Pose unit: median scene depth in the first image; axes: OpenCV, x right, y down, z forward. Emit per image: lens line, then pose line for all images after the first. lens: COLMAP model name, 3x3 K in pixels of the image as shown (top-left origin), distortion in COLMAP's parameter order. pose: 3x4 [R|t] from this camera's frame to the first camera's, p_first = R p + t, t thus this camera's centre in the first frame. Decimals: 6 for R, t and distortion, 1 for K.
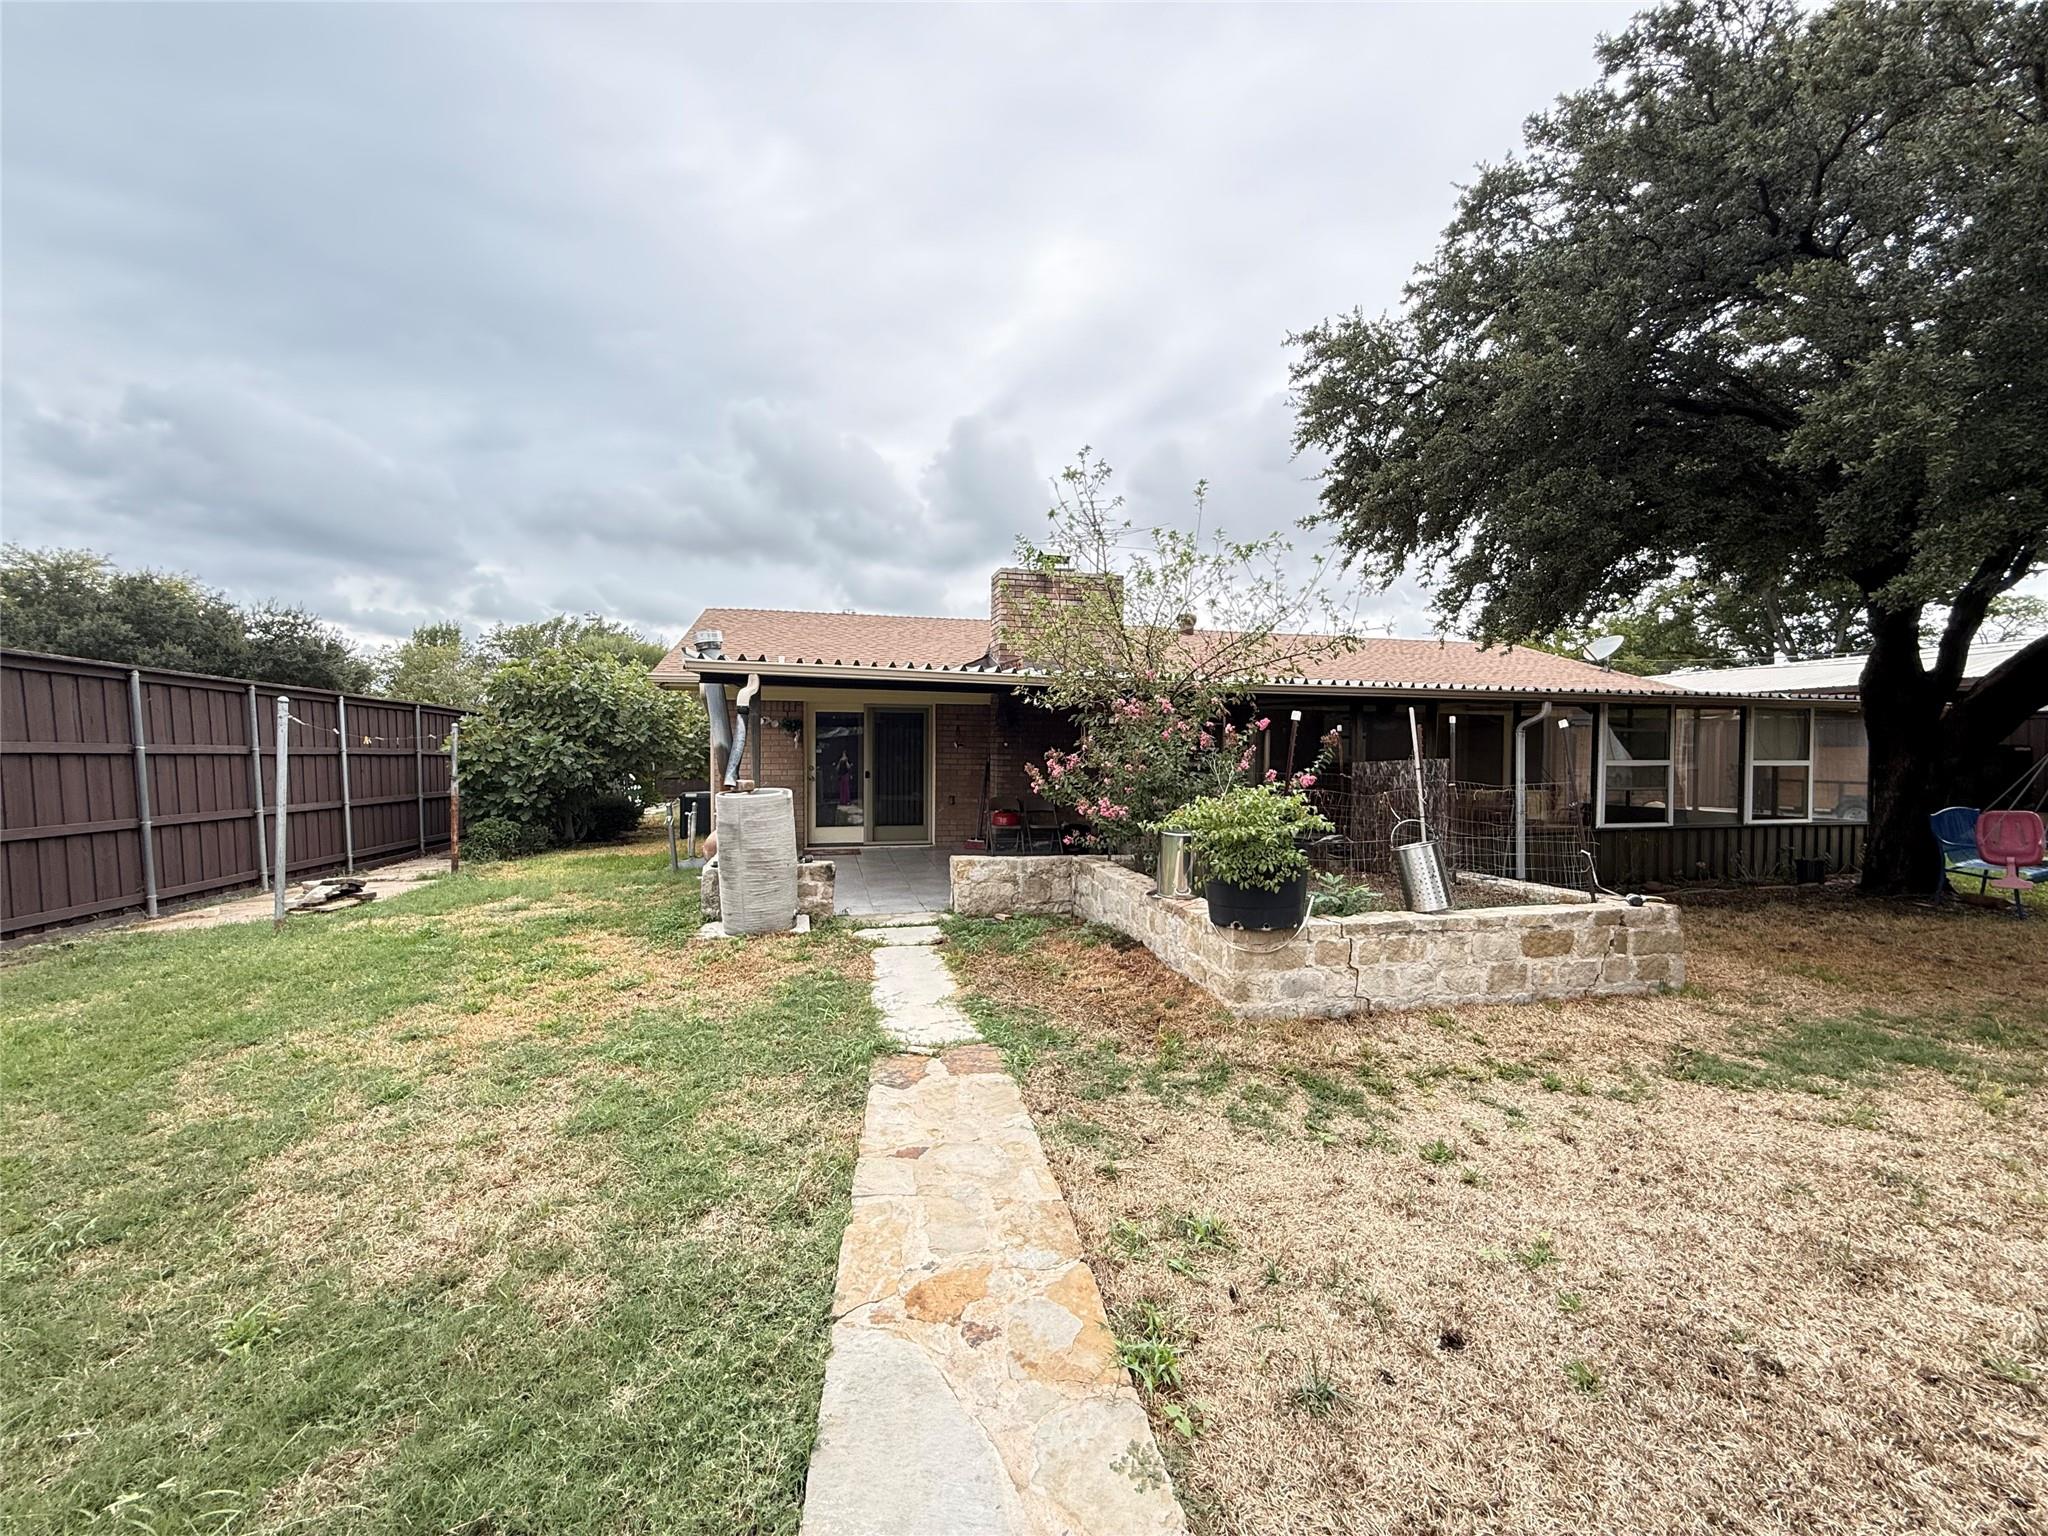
lens RADIAL K [[822.3, 0, 1024.0], [0, 822.3, 768.0], [0, 0, 1]] dist [-0.000065, -0.000002]
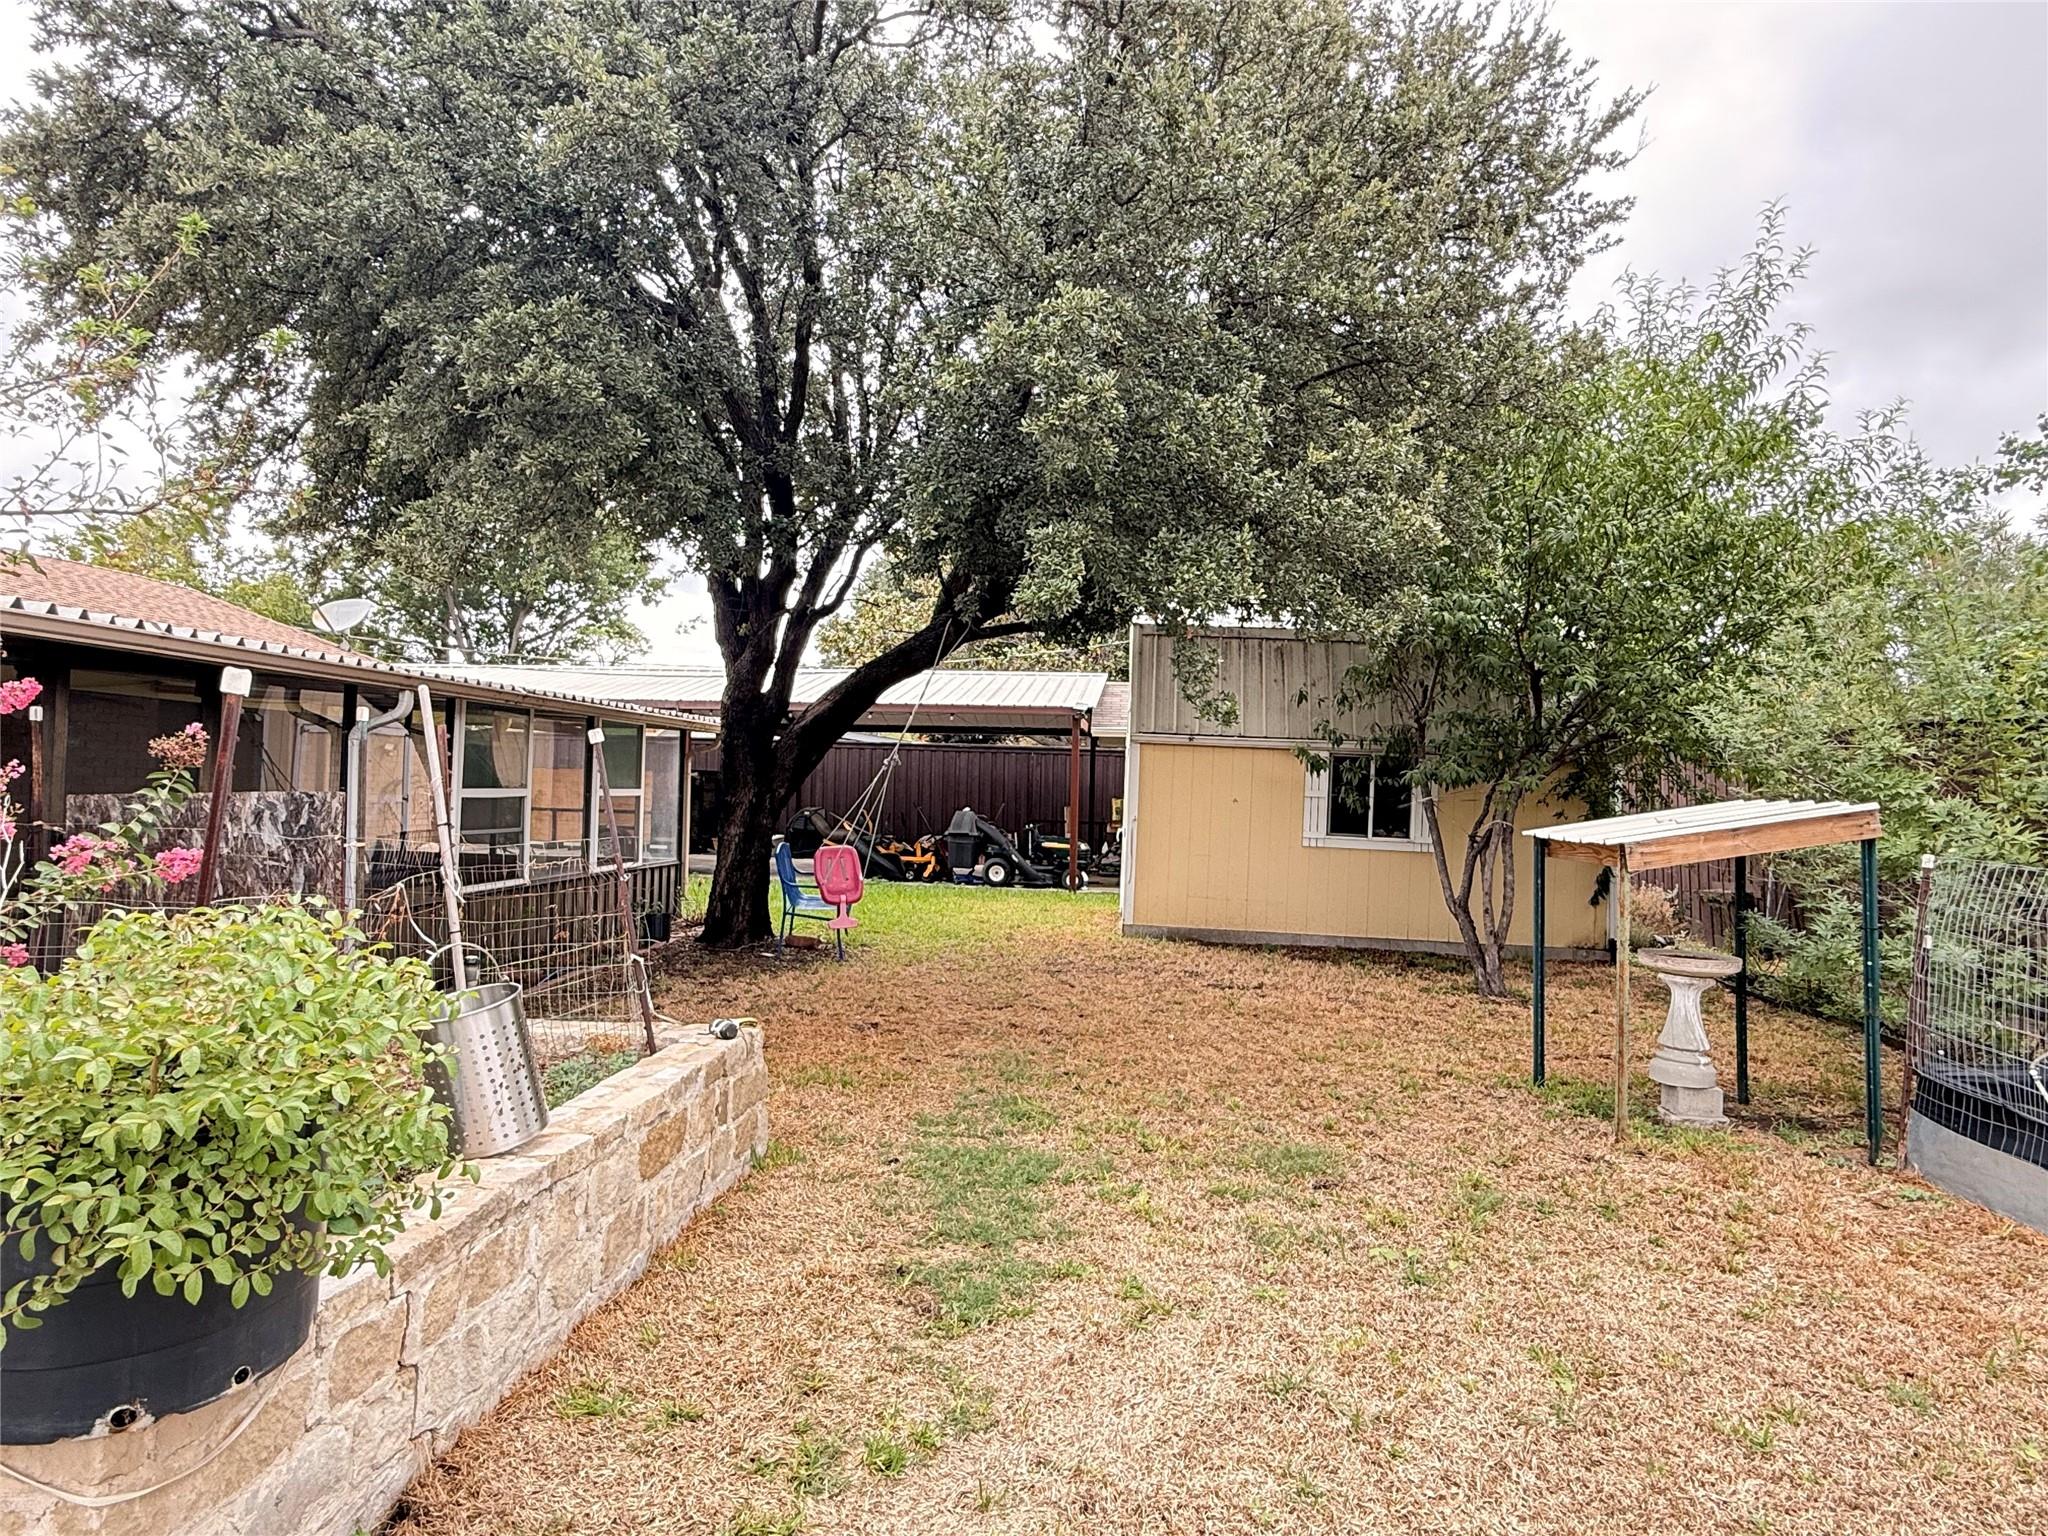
lens RADIAL K [[1178.6, 0, 1024.0], [0, 1178.6, 768.0], [0, 0, 1]] dist [0.003042, 0.000172]
pose [[0.345048, 0.021200, 0.938345, -0.006750], [-0.007182, 0.999775, -0.019947, -0.009942], [-0.938557, 0.000144, 0.345123, 0.257739]]
